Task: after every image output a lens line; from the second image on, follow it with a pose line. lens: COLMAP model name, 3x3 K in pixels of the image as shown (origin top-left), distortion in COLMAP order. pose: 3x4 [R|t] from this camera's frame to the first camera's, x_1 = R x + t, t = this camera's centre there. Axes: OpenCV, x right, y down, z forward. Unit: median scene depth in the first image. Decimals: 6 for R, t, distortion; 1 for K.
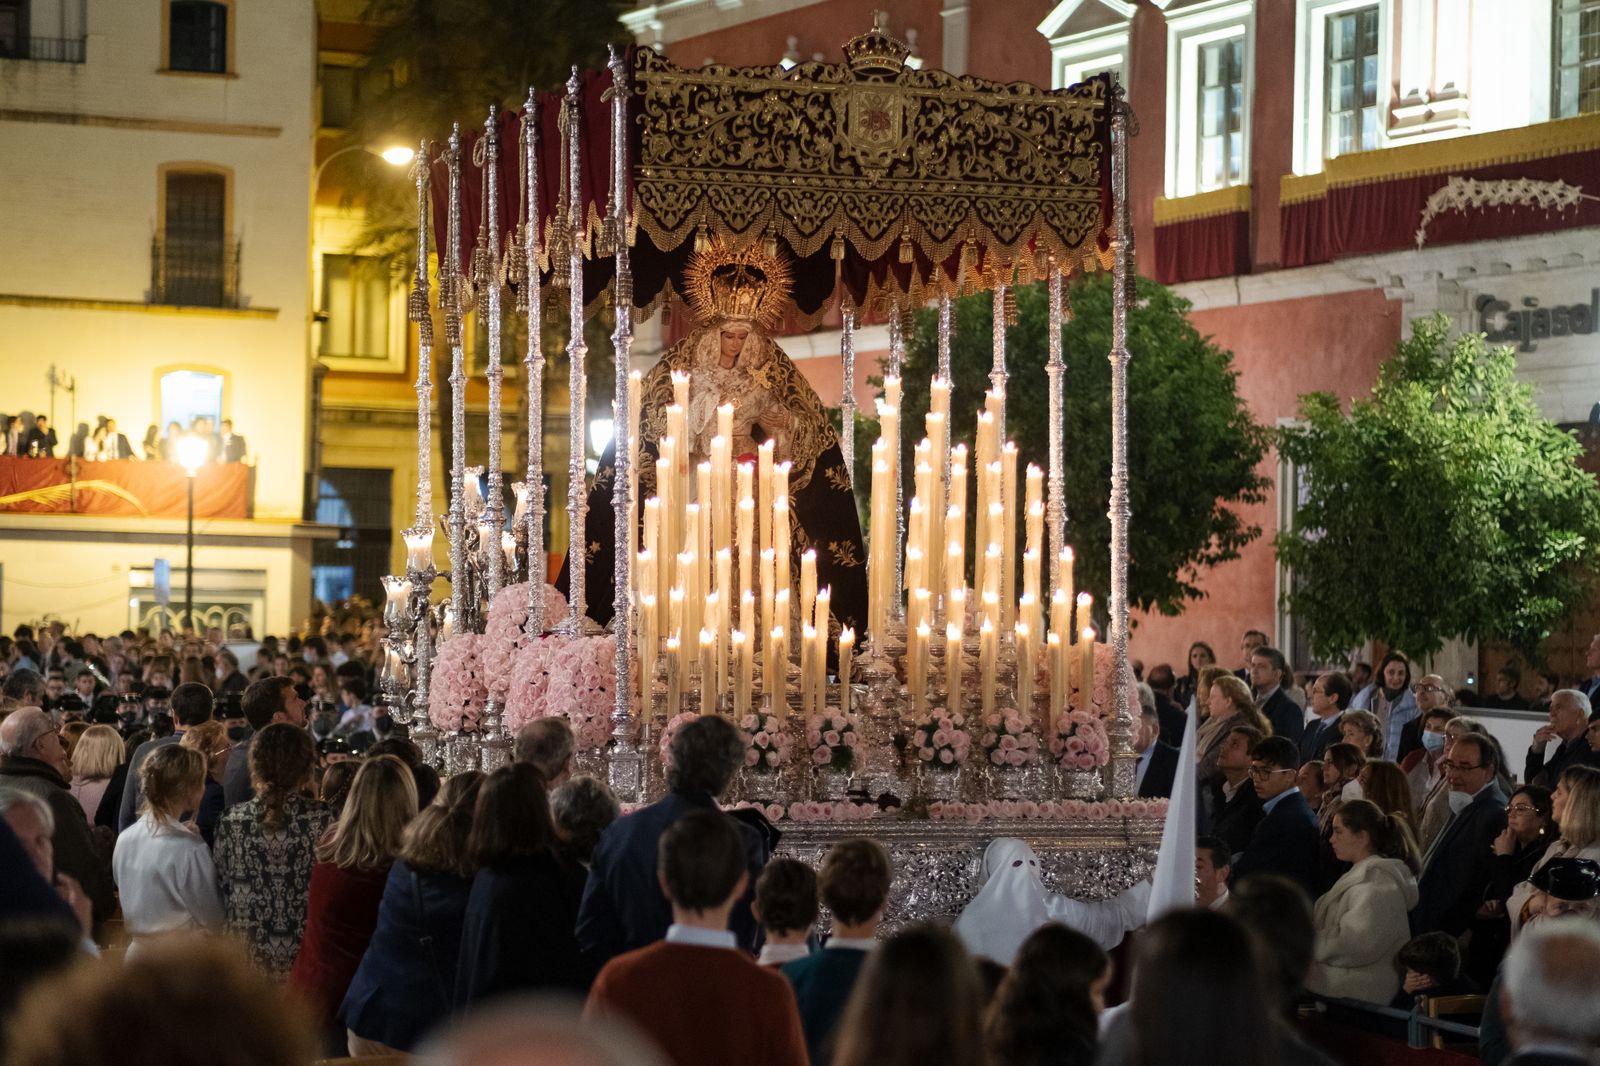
lens RADIAL K [[3516.6, 0, 822.3], [0, 3516.6, 502.8], [0, 0, 1]] dist [0.148781, 0.121082]
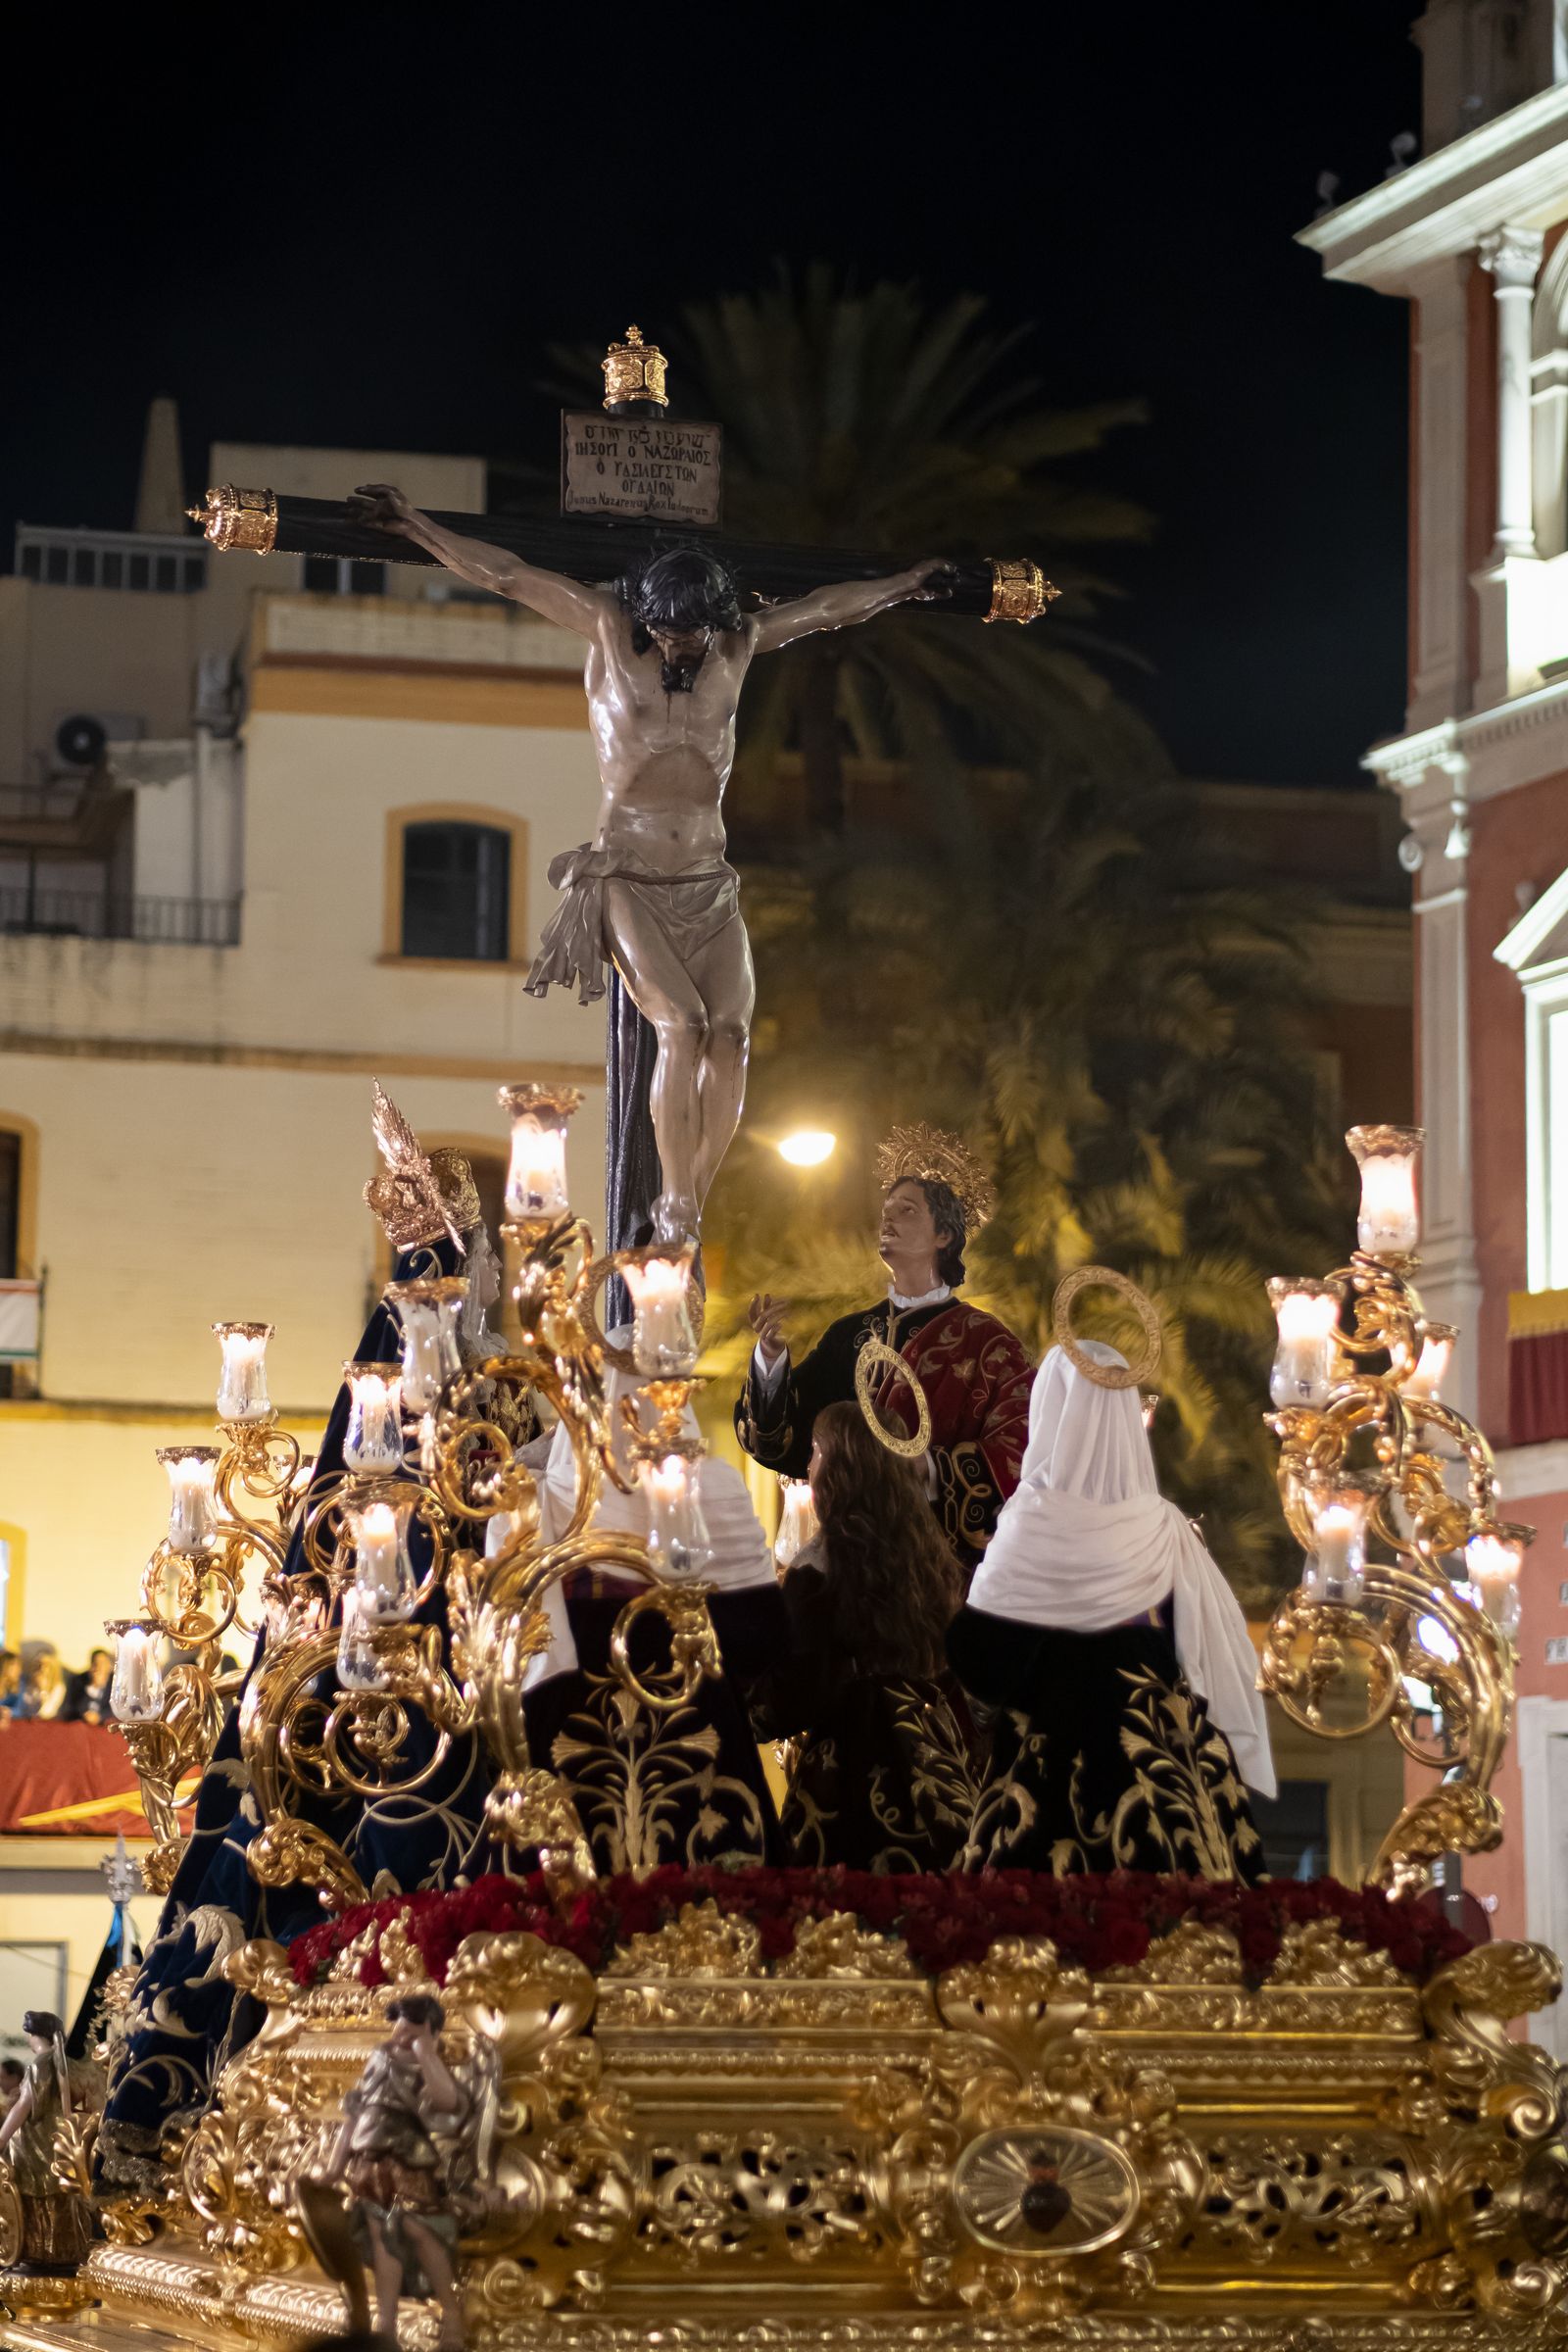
lens RADIAL K [[5254.9, 0, 784.0], [0, 5254.9, 1176.0], [0, 0, 1]] dist [0.175823, -0.127554]
pose [[0.996244, -0.020551, -0.084111, -0.068103], [0.009300, 0.991201, -0.132039, 0.009517], [0.086084, 0.130761, 0.987670, 0.268991]]
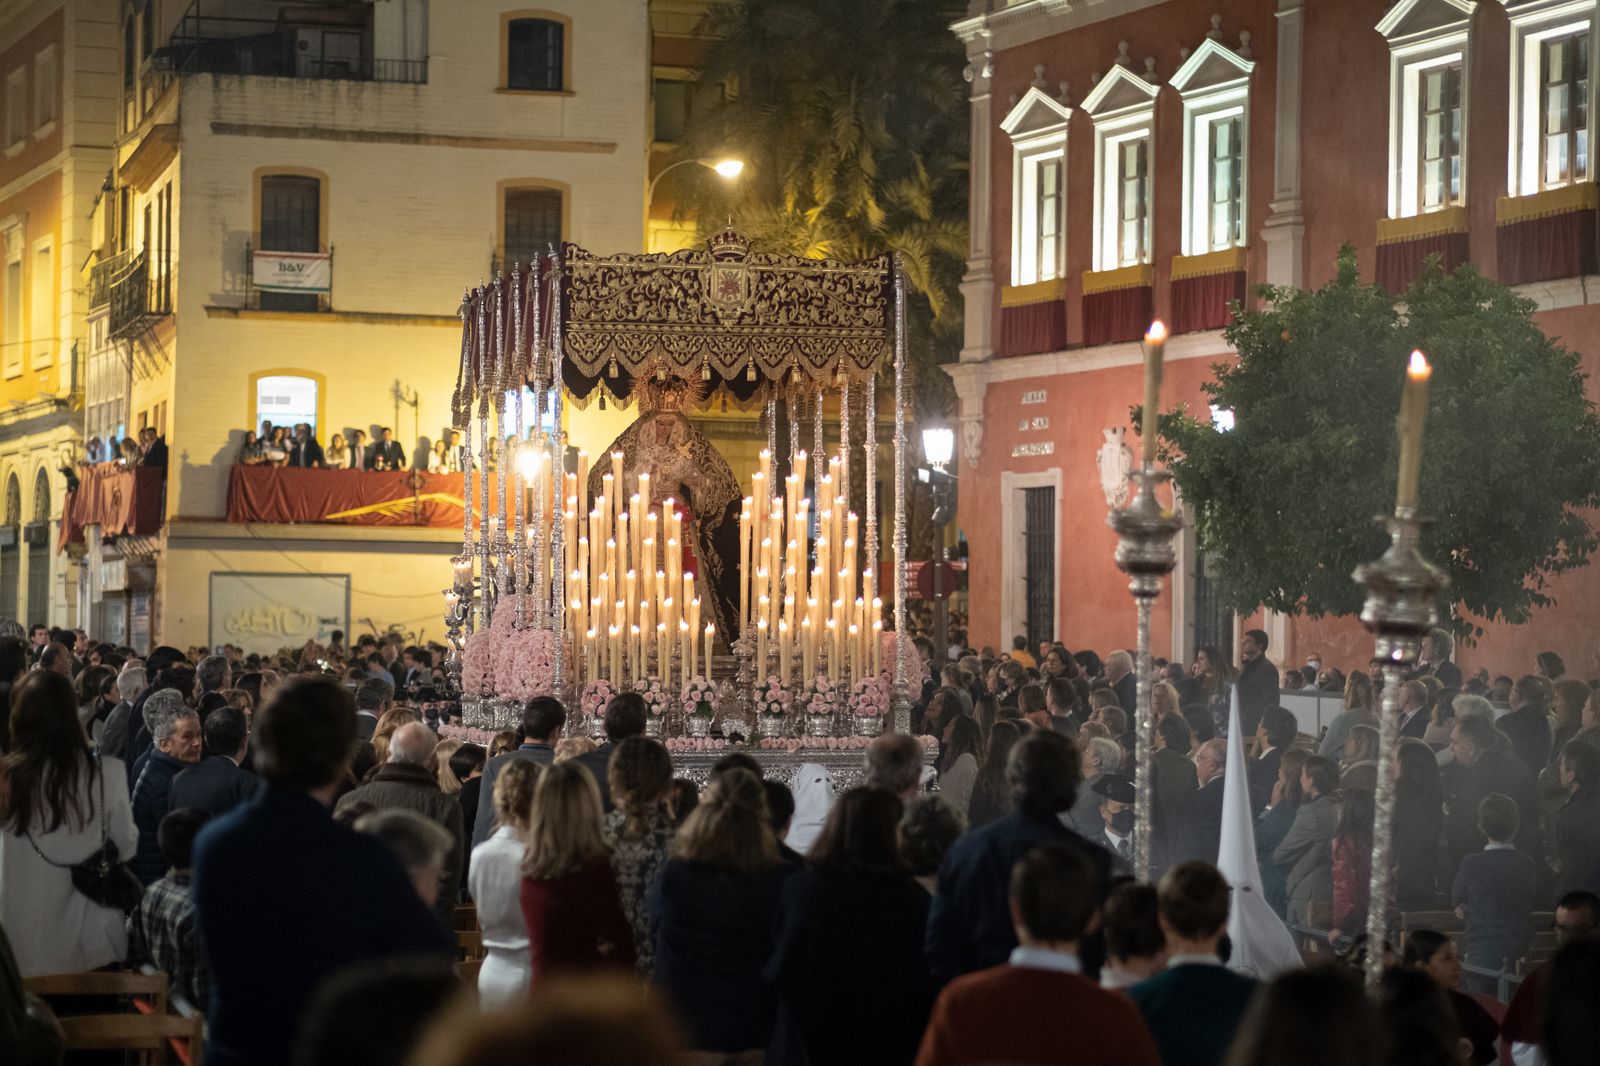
lens RADIAL K [[3574.8, 0, 835.6], [0, 3574.8, 508.0], [0, 0, 1]] dist [0.175823, -0.127554]
pose [[0.995482, -0.006208, -0.094749, 0.006138], [0.006151, 0.999981, -0.000893, -0.000362], [0.094752, 0.000306, 0.995501, -0.015664]]
